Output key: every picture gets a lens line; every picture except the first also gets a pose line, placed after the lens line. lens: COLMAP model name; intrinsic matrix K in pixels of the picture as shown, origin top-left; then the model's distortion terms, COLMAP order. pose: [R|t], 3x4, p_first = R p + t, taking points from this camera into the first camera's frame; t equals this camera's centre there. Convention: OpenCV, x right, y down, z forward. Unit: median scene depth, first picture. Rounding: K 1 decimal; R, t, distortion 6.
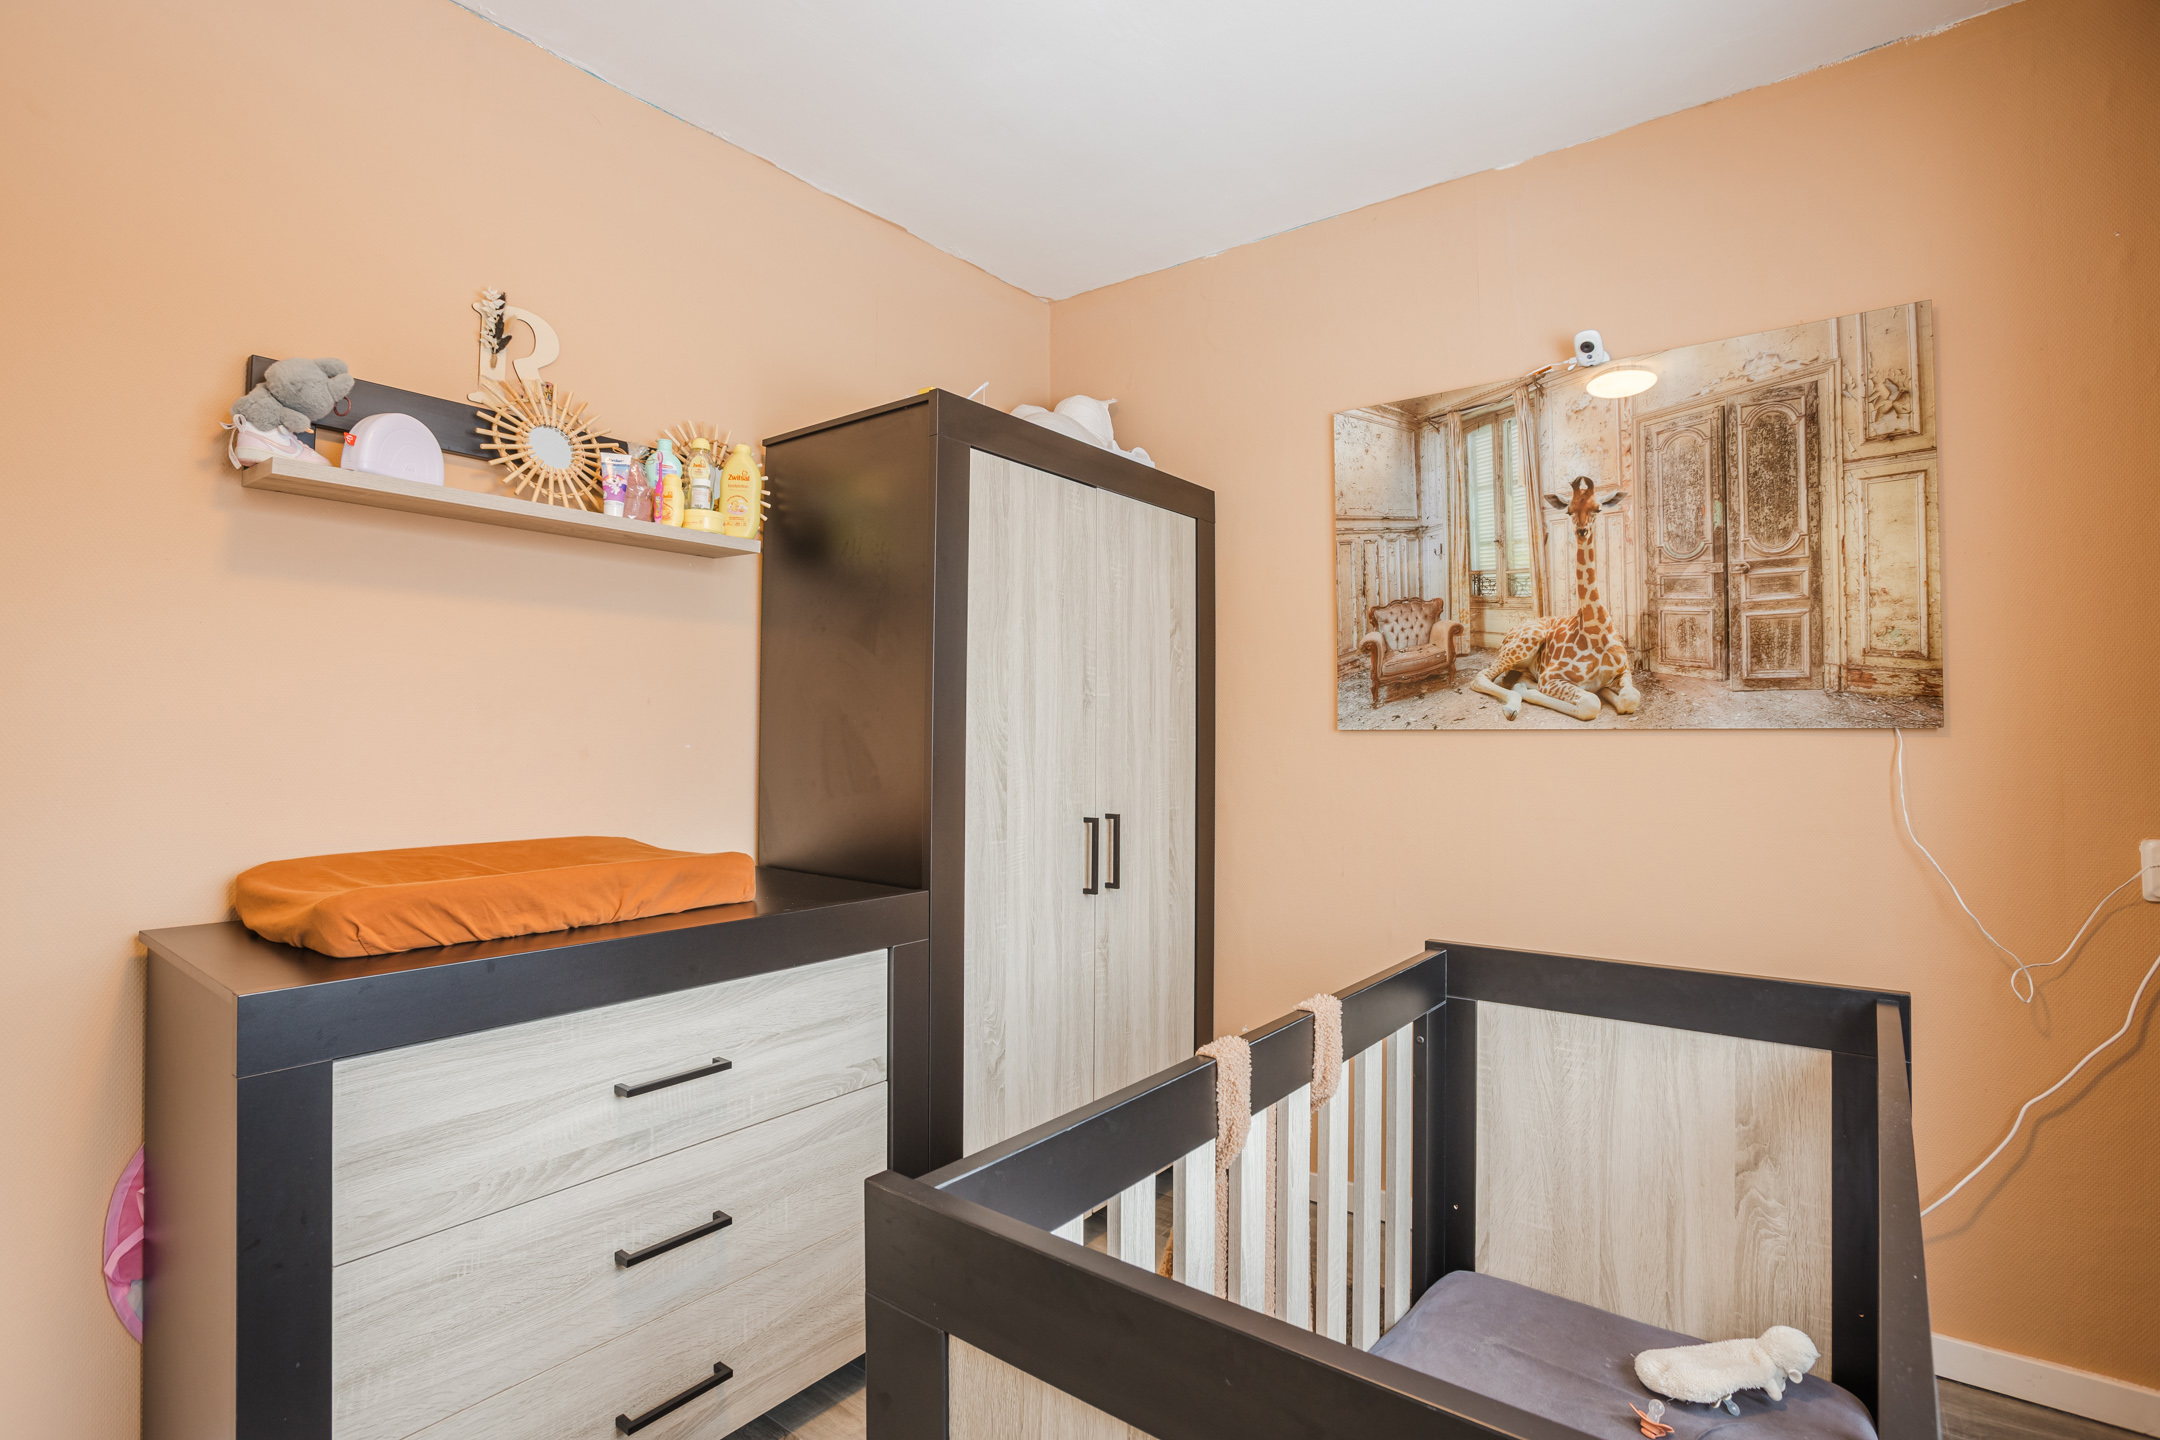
lens RADIAL K [[1040.8, 0, 1070.9], [0, 1040.8, 711.4], [0, 0, 1]] dist [-0.047422, 0.031478]
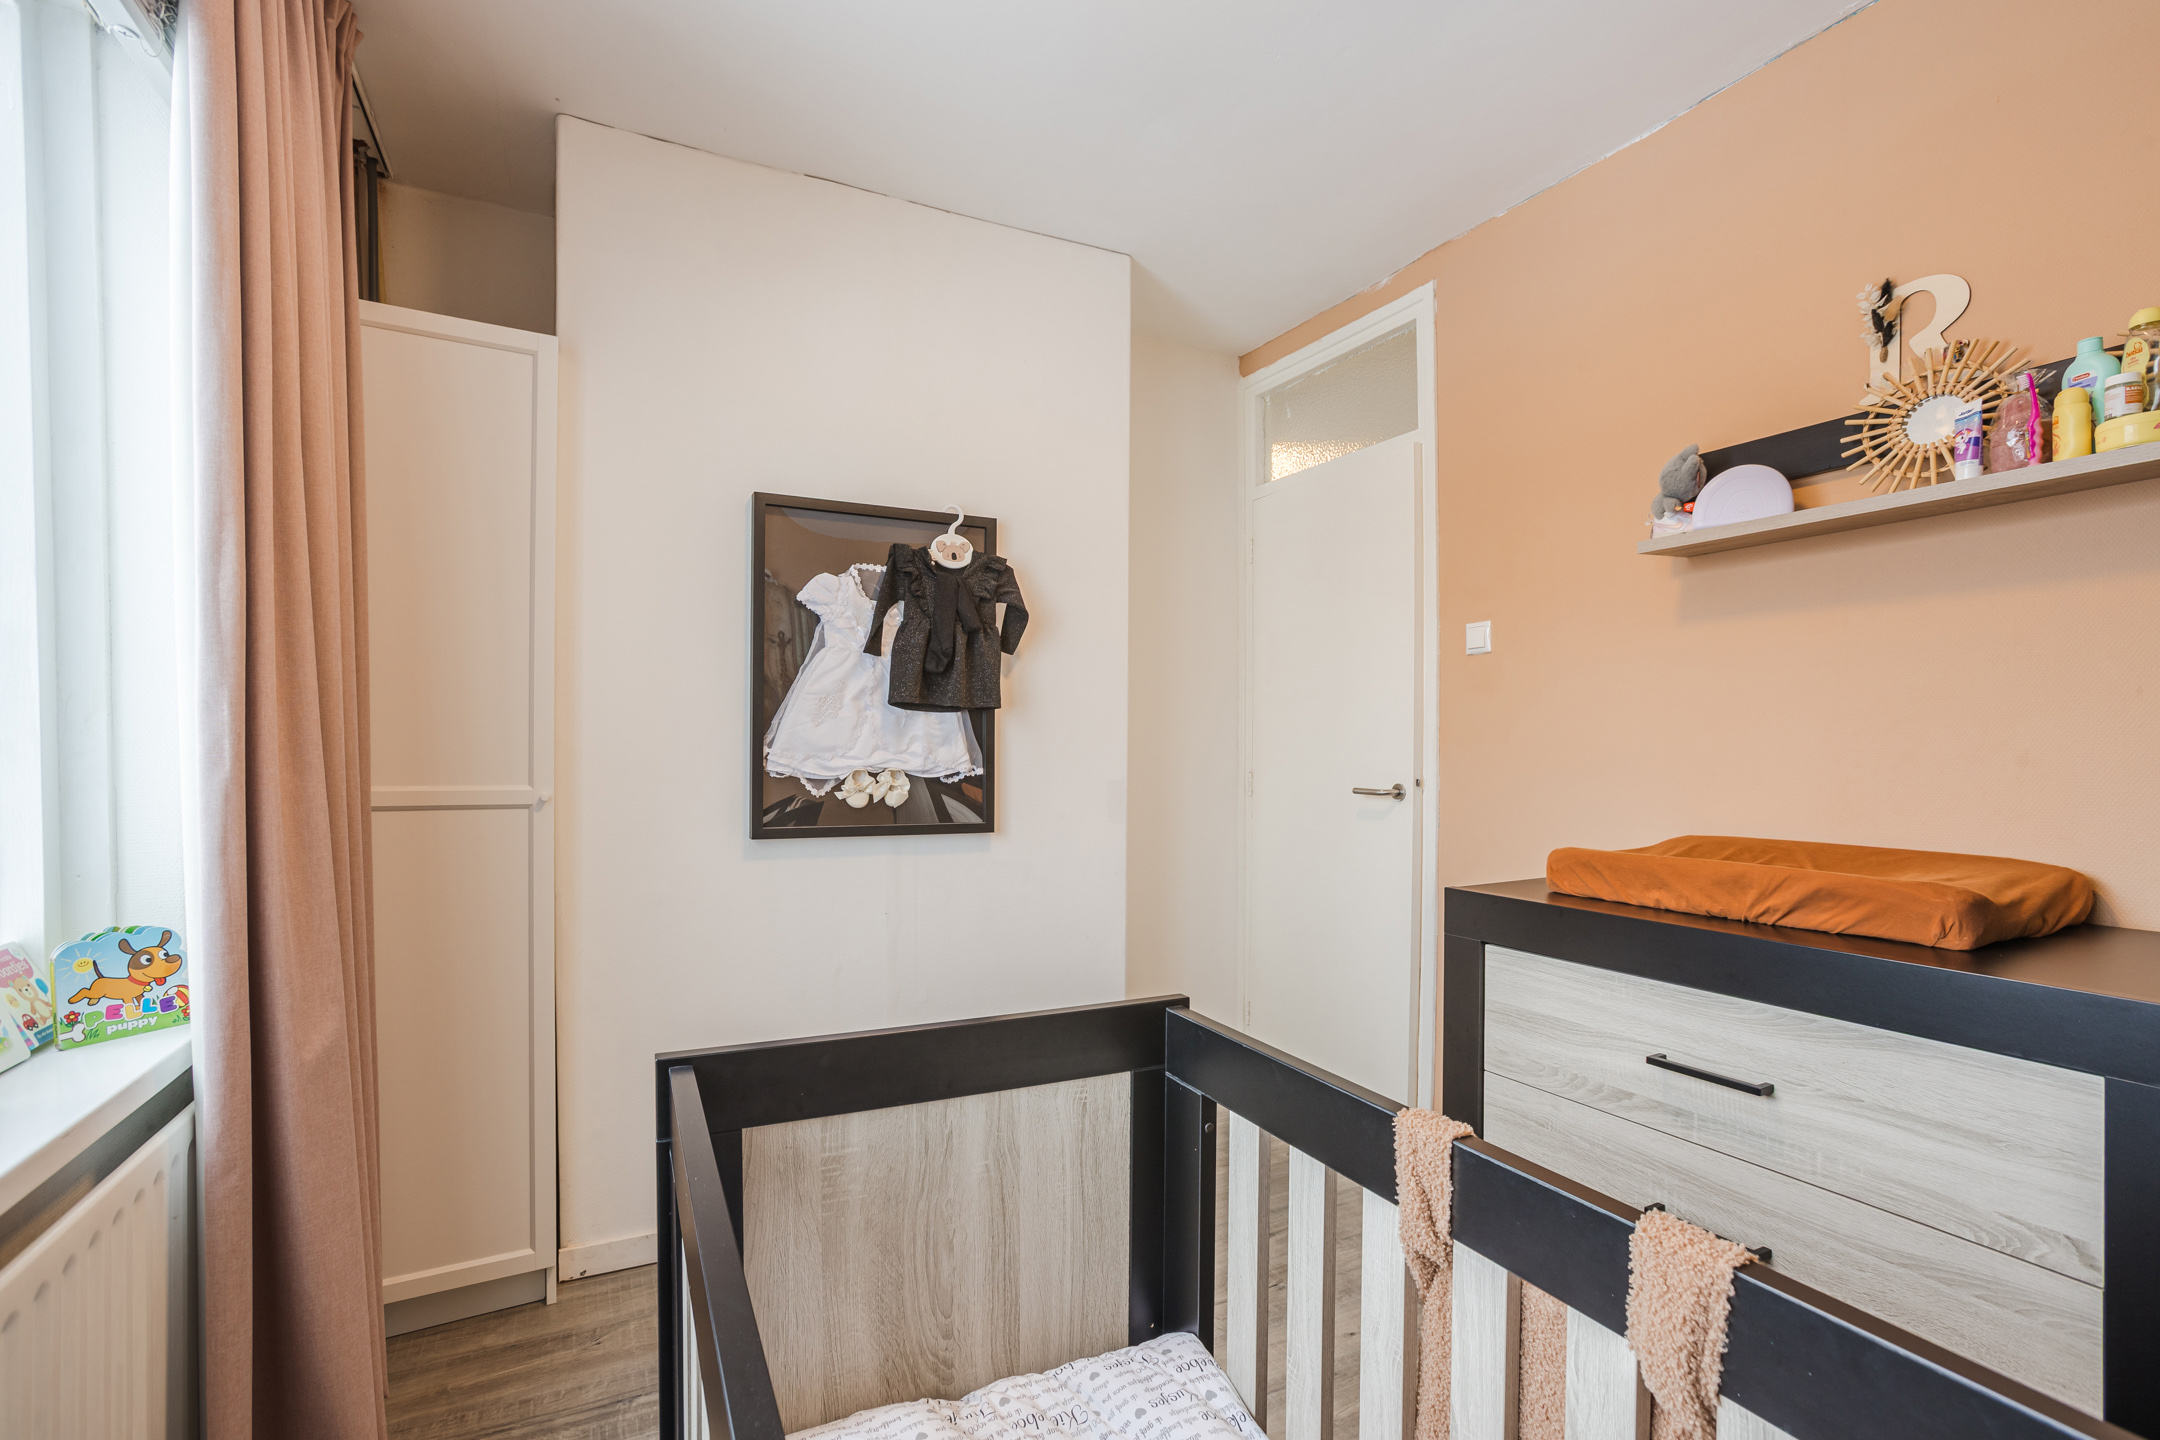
lens RADIAL K [[1034.5, 0, 1080.0], [0, 1034.5, 720.0], [0, 0, 1]] dist [-0.002721, 0.010165]
pose [[-0.427943, -0.017536, -0.903636, 0.812357], [0.029738, 0.998997, -0.033470, 0.020645], [0.903317, -0.041196, -0.426992, 0.889658]]
